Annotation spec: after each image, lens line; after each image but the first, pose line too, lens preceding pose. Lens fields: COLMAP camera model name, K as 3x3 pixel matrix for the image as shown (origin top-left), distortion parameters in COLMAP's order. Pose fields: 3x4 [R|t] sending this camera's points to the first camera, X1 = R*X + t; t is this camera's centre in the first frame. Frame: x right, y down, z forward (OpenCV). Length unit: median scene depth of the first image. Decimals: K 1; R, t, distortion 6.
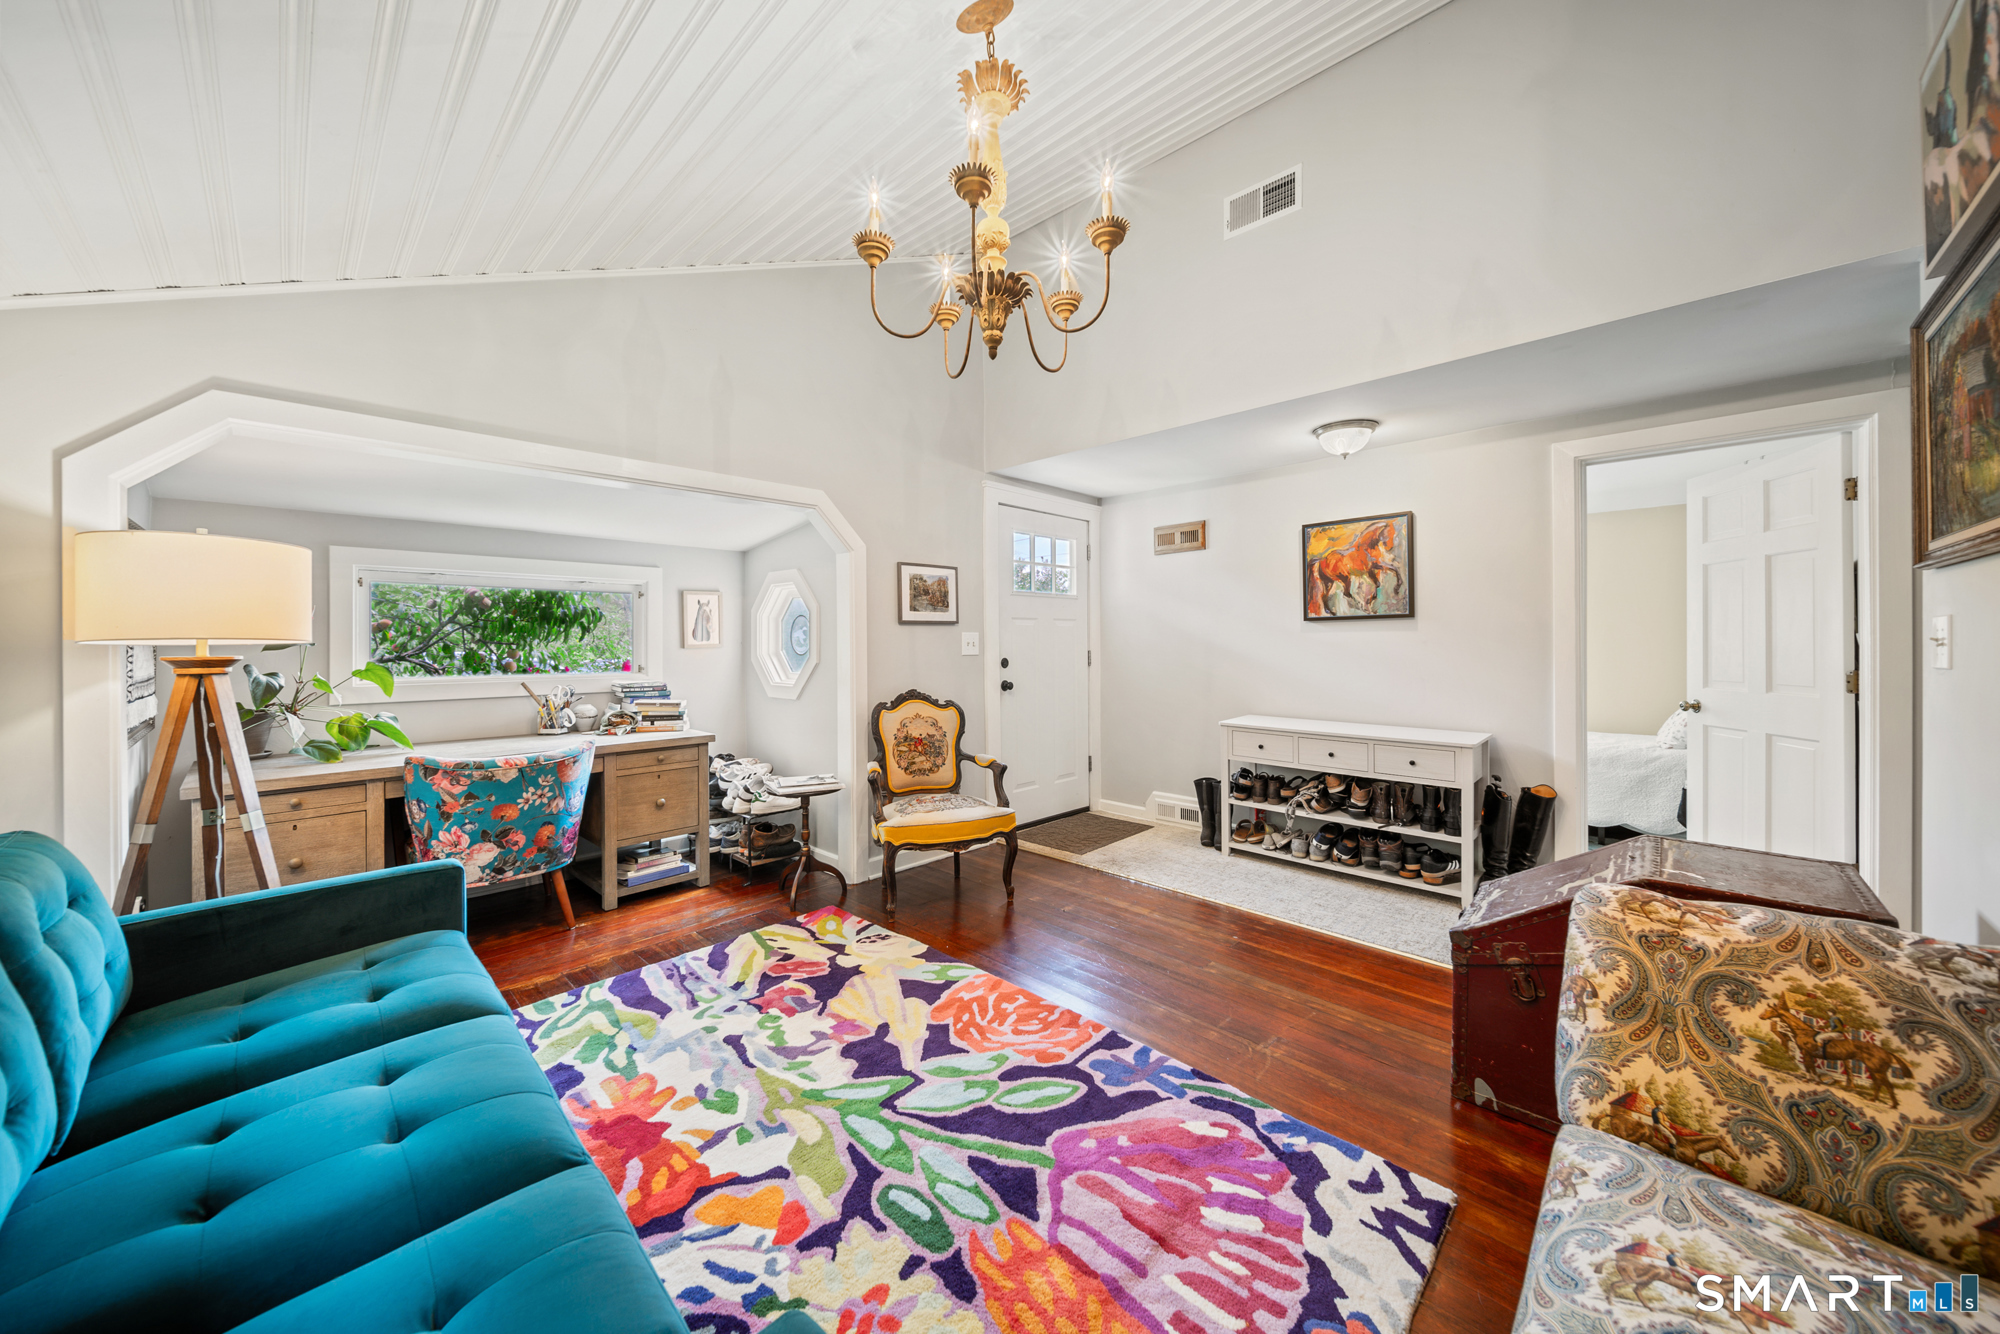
lens RADIAL K [[703.1, 0, 1000.8], [0, 703.1, 646.4], [0, 0, 1]] dist [0.001220, 0.000061]
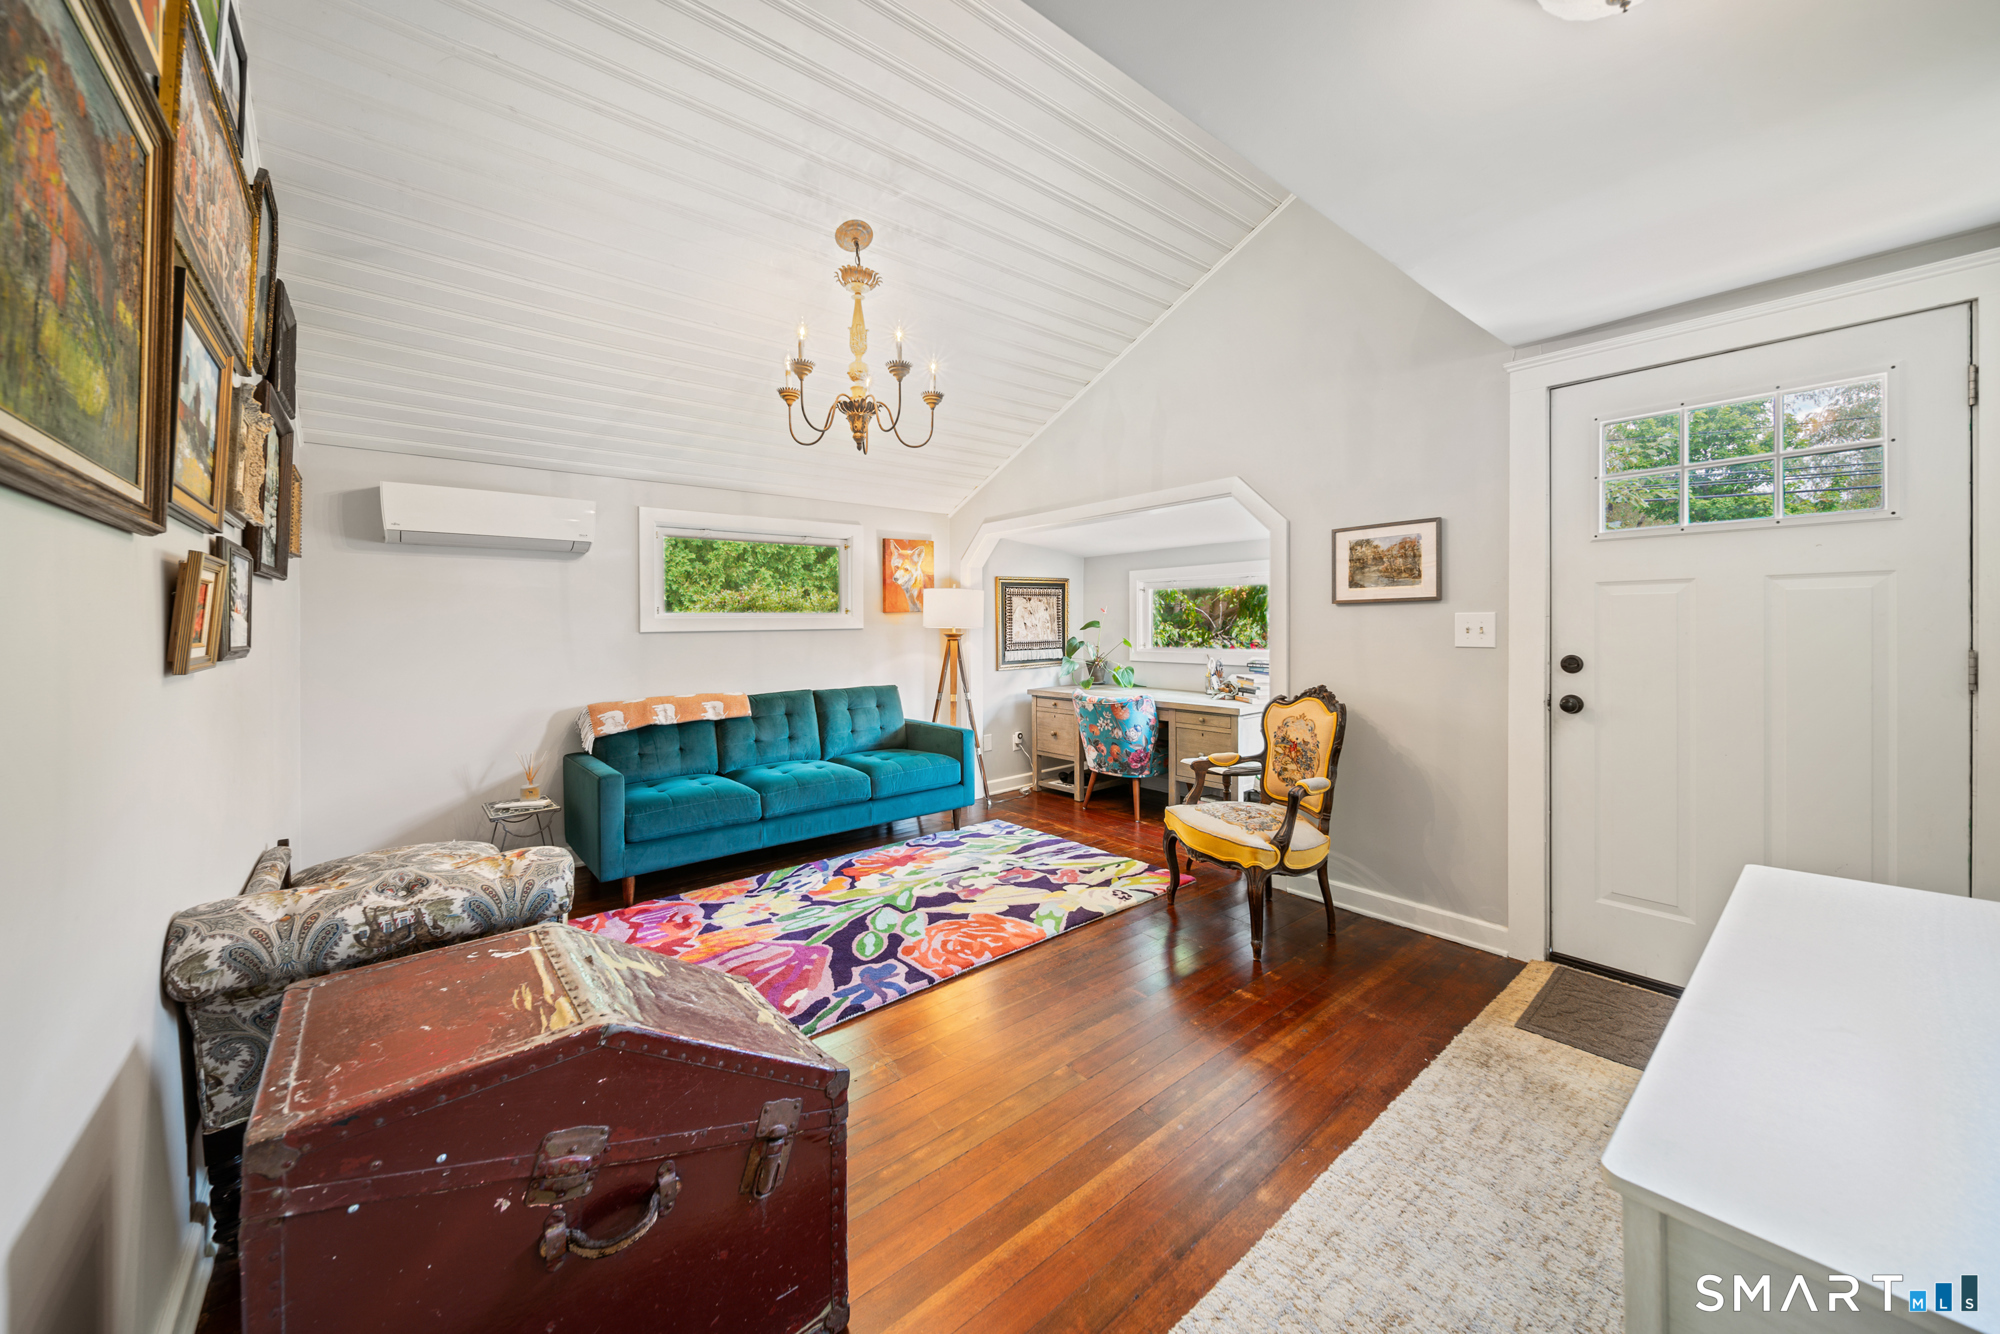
lens RADIAL K [[703.1, 0, 978.6], [0, 703.1, 623.2], [0, 0, 1]] dist [0.001220, 0.000061]
pose [[-0.113306, 0.000193, -0.993560, 1.291607], [0.000548, 1.000000, 0.000132, -0.019649], [0.993560, -0.000530, -0.113306, 1.226117]]
